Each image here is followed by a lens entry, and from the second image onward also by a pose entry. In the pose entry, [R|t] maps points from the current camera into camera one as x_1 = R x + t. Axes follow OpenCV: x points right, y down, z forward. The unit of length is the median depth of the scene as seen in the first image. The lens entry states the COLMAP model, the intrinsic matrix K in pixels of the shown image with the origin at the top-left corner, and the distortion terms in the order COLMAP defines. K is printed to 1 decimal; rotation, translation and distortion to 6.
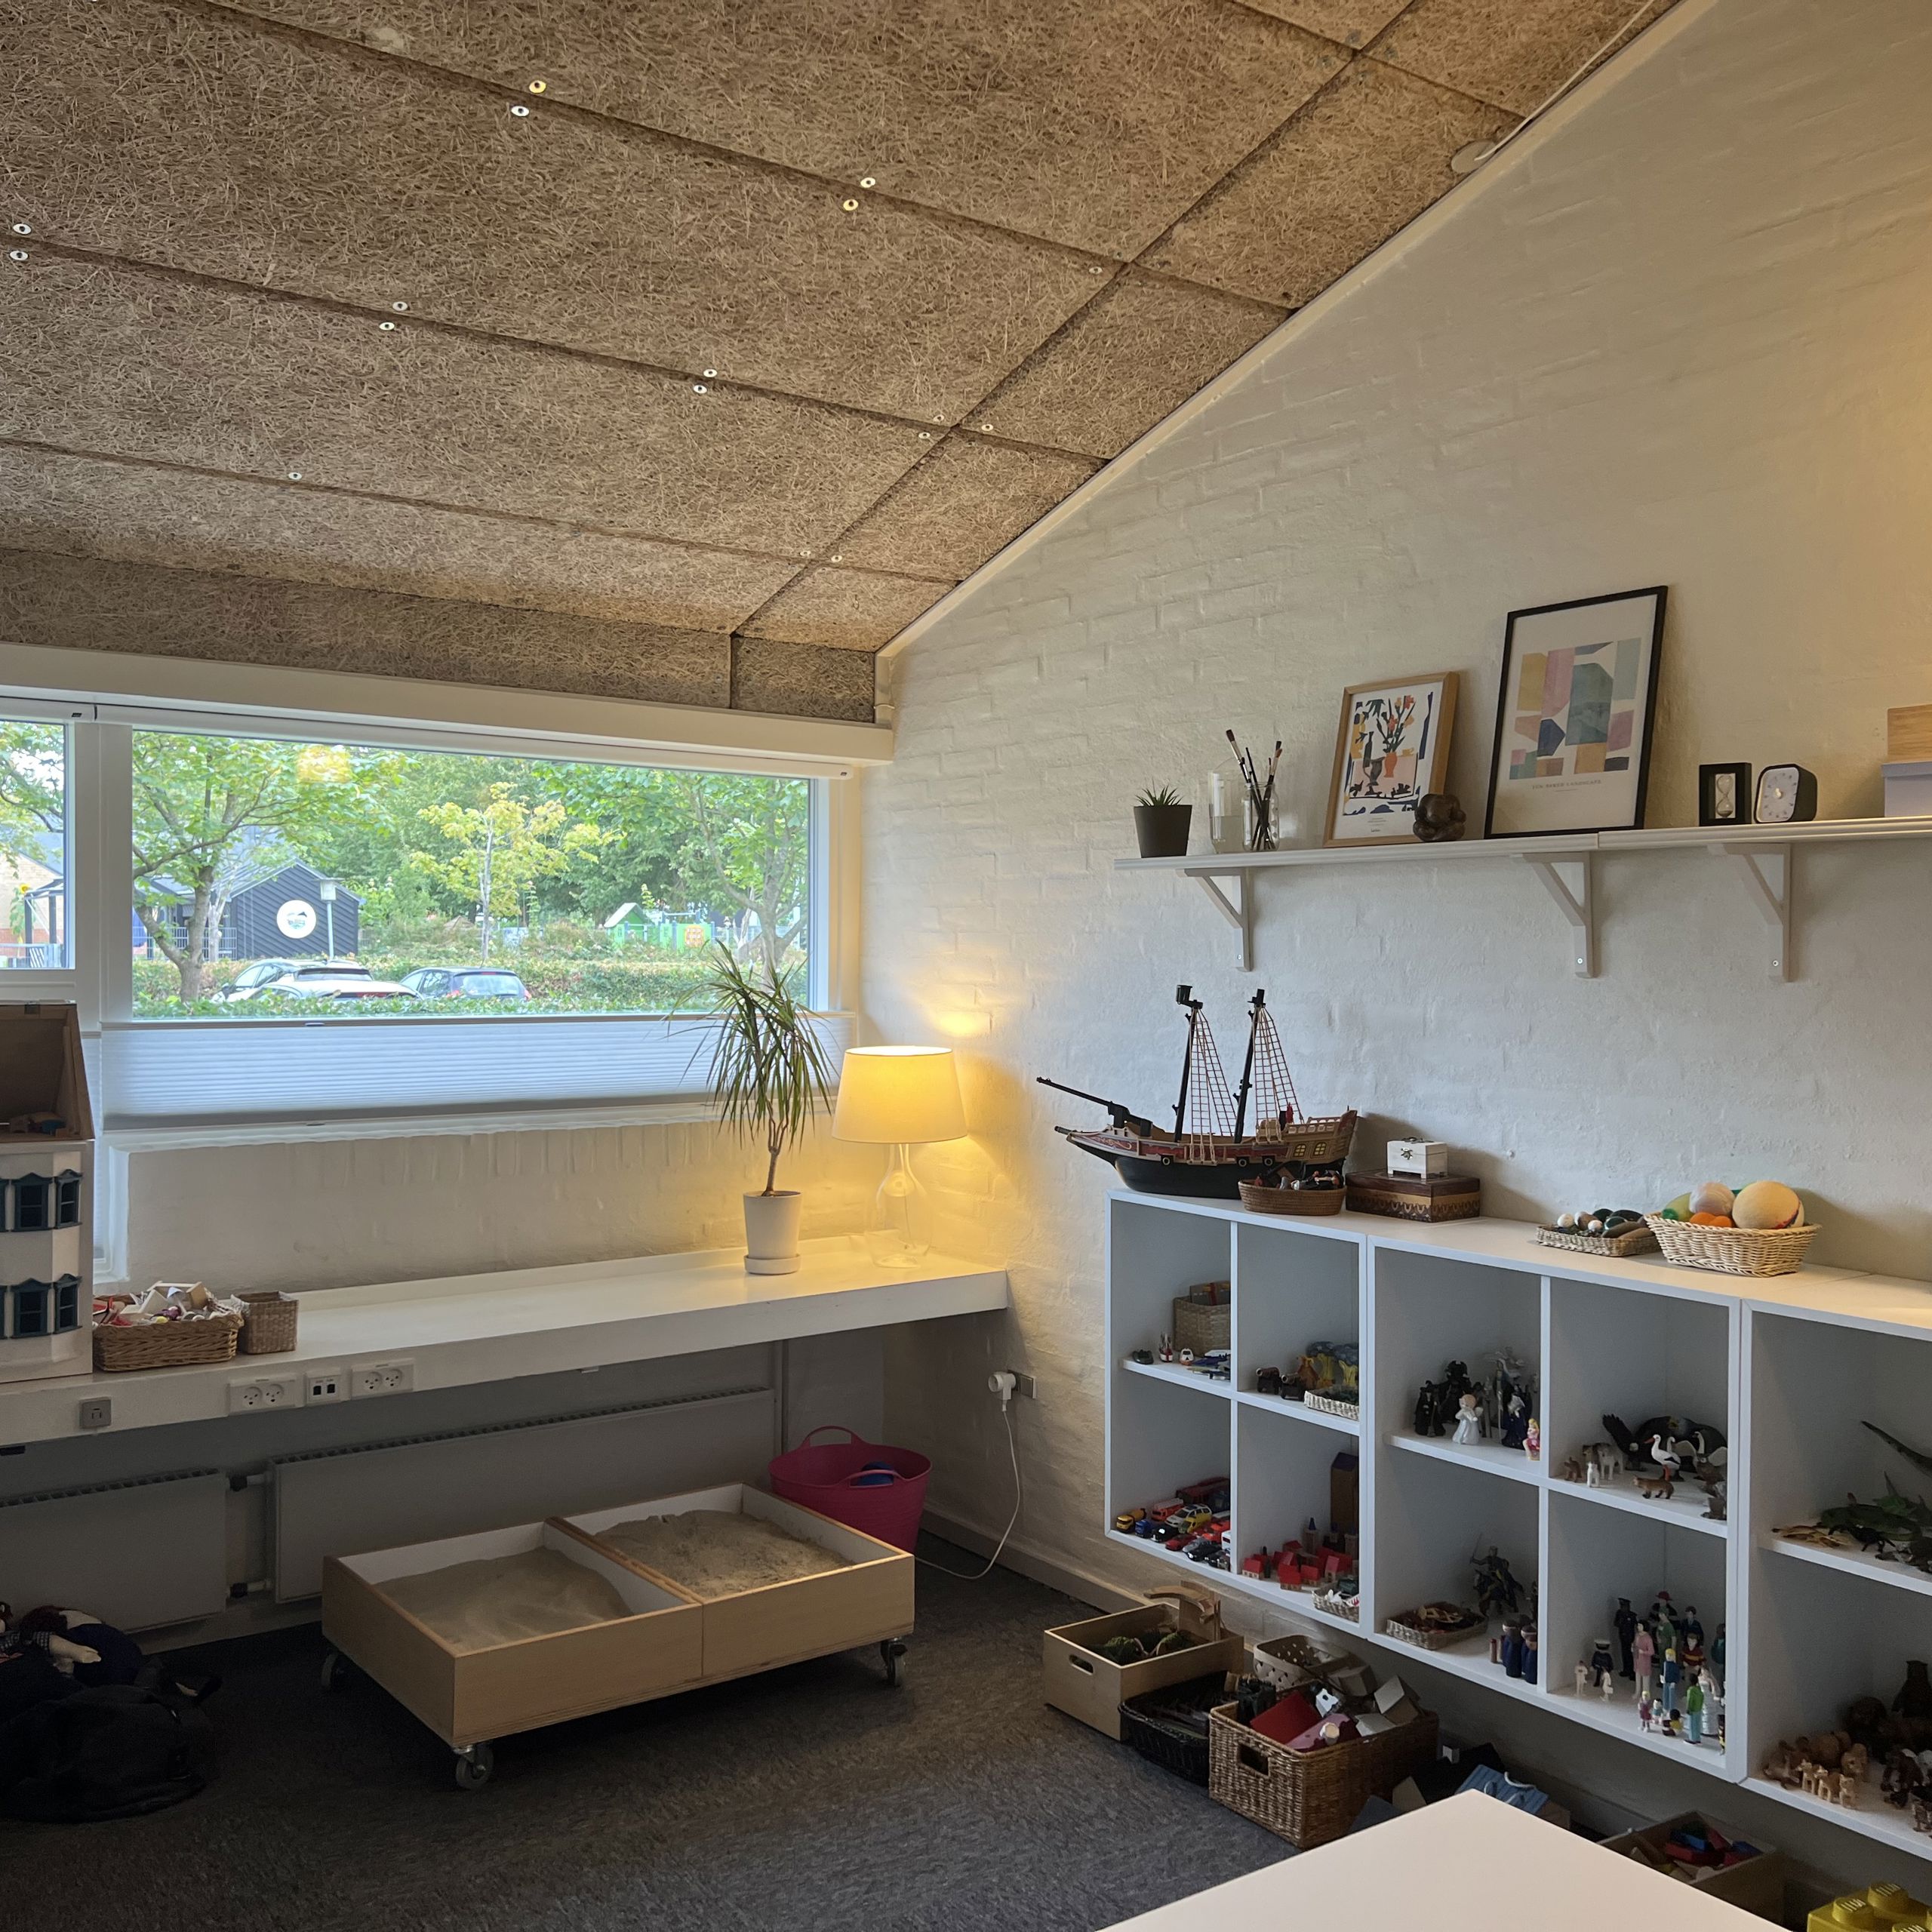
lens RADIAL K [[1907.8, 0, 967.4], [0, 1907.8, 962.2], [0, 0, 1]] dist [0.001229, 0.000000]
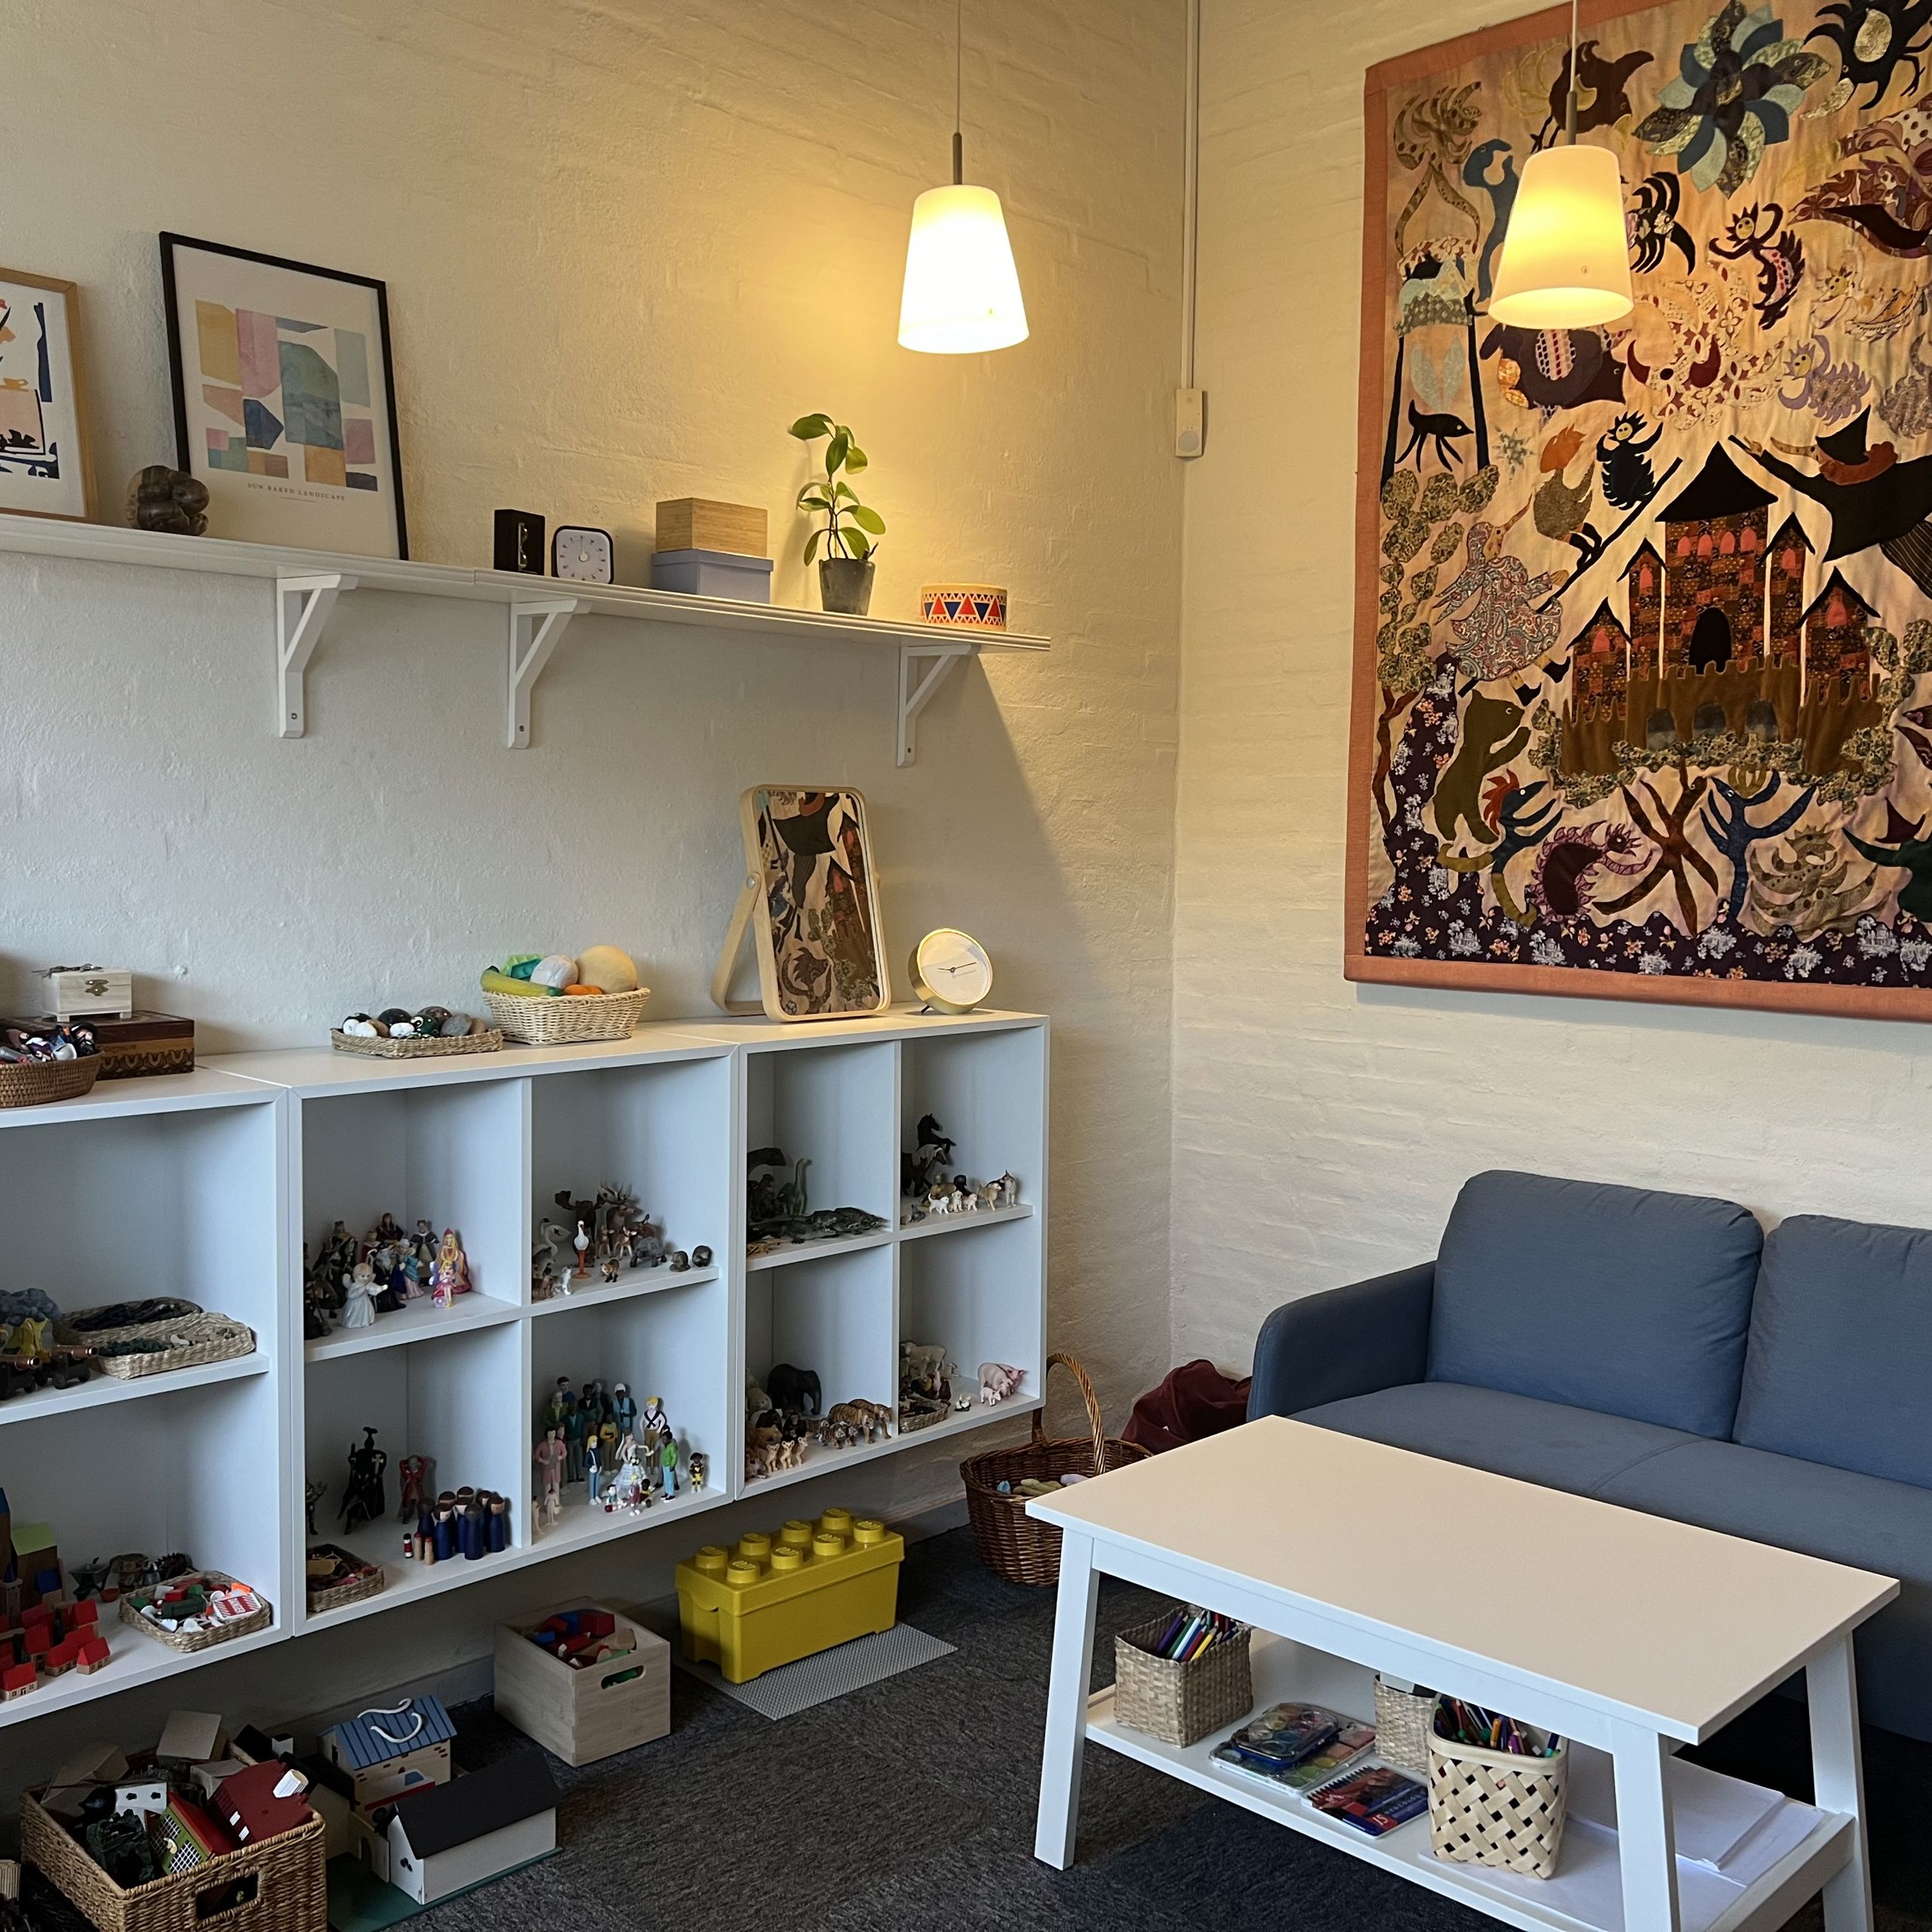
lens RADIAL K [[1907.8, 0, 966.5], [0, 1907.8, 968.5], [0, 0, 1]] dist [0.001229, 0.000000]
pose [[-0.169929, -0.075450, 0.982564, -0.535305], [-0.001745, 0.997086, 0.076263, 0.043946], [-0.985455, 0.011244, -0.169565, 0.871834]]
